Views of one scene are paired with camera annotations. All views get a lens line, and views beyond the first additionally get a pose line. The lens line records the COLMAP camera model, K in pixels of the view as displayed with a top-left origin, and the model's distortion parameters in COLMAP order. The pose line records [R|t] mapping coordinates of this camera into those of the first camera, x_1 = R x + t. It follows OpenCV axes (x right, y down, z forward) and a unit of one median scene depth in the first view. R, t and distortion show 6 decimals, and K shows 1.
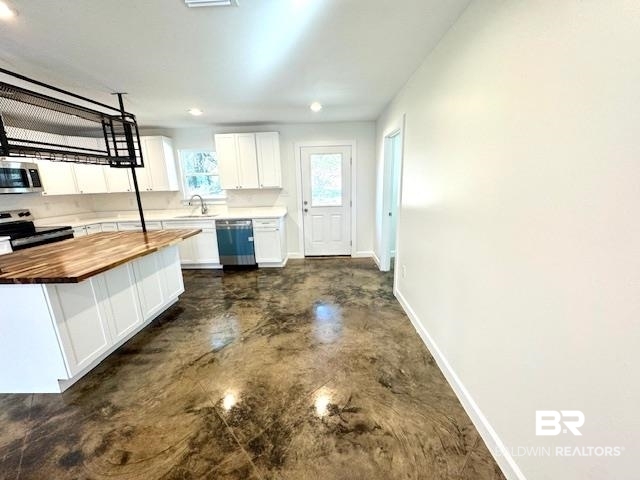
lens RADIAL K [[255.2, 0, 320.0], [0, 255.2, 240.0], [0, 0, 1]] dist [-0.002951, -0.000167]
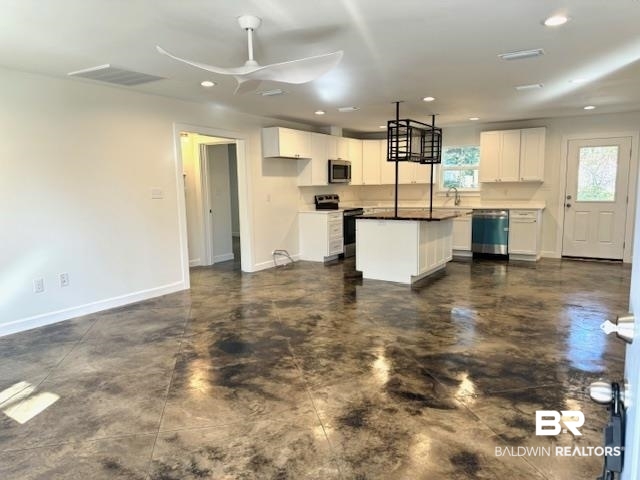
lens RADIAL K [[448.5, 0, 310.4], [0, 448.5, 243.2], [0, 0, 1]] dist [0.000097, -0.003632]
pose [[0.841711, 0.081608, -0.533726, 0.046458], [-0.125500, 0.991008, -0.046392, 0.271418], [0.525141, 0.106031, 0.844384, -1.094666]]
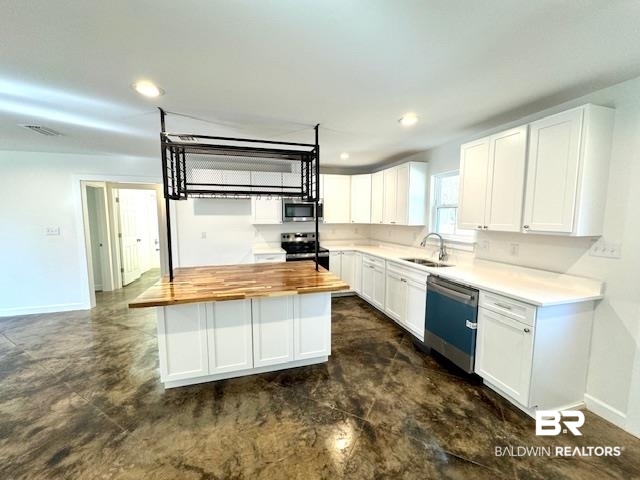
lens RADIAL K [[255.2, 0, 320.0], [0, 255.2, 240.0], [0, 0, 1]] dist [-0.002951, -0.000167]
pose [[0.301468, 0.117581, -0.946199, 0.132379], [-0.216505, 0.974887, 0.052166, -0.153649], [0.928570, 0.189131, 0.319354, 0.575543]]
